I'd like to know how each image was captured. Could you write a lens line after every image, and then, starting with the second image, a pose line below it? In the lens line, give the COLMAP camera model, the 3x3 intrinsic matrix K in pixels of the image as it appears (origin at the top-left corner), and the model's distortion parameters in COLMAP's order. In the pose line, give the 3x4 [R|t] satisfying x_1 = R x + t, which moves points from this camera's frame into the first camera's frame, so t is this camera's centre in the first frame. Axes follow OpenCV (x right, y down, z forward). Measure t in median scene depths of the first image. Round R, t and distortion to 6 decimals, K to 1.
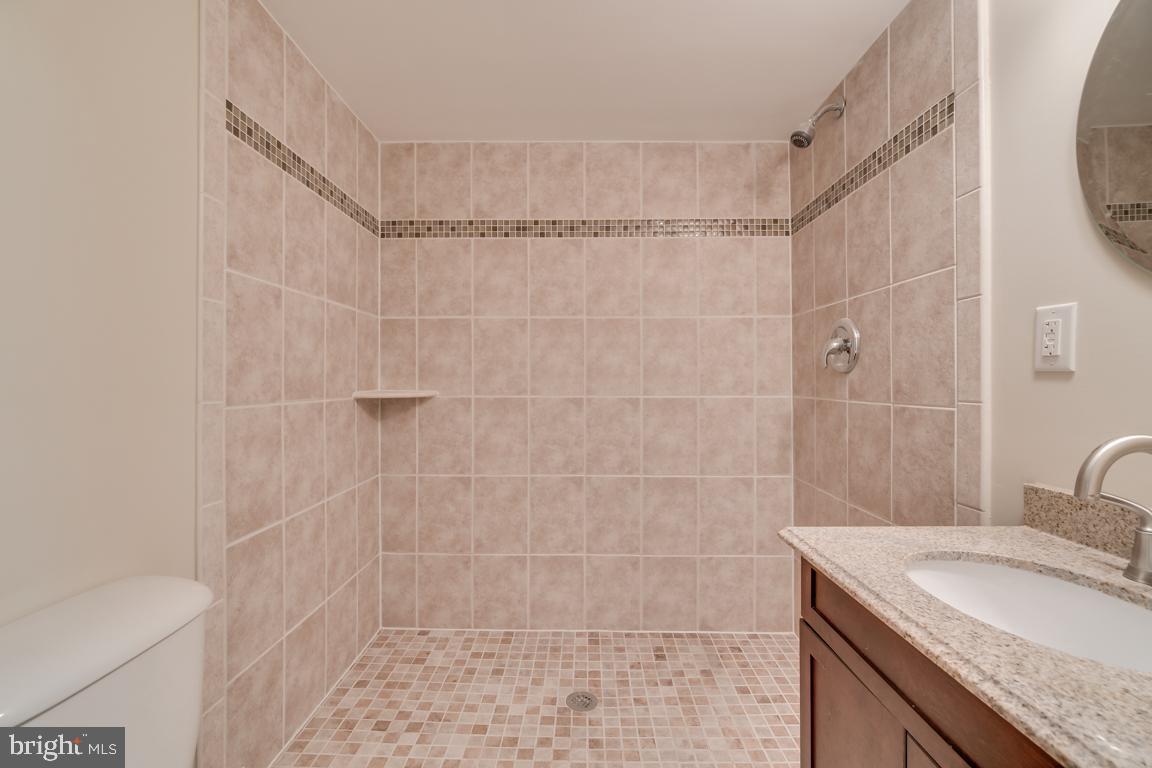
lens RADIAL K [[491.4, 0, 574.4], [0, 491.4, 381.7], [0, 0, 1]] dist [-0.004463, -0.000558]
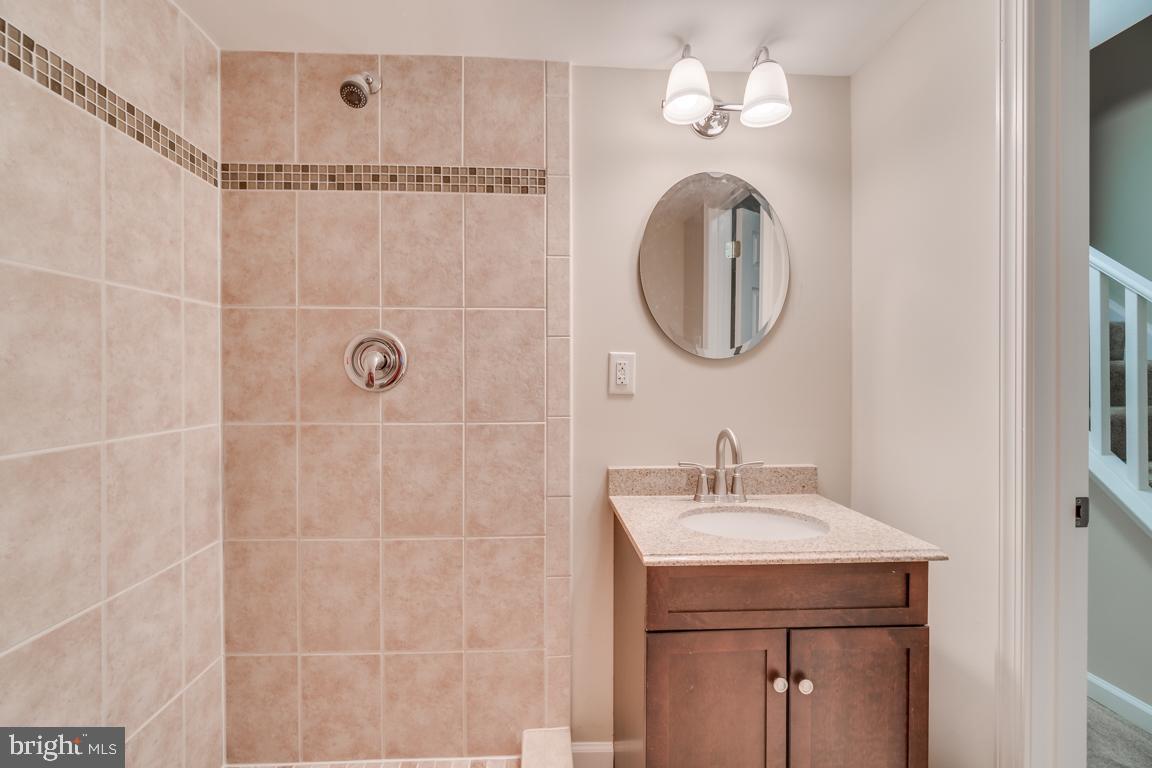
lens RADIAL K [[491.4, 0, 570.9], [0, 491.4, 378.7], [0, 0, 1]] dist [-0.004463, -0.000558]
pose [[-0.054721, -0.001325, 0.998501, -0.404114], [0.003251, 0.999994, 0.001505, -0.048973], [-0.998496, 0.003329, -0.054716, 0.835885]]
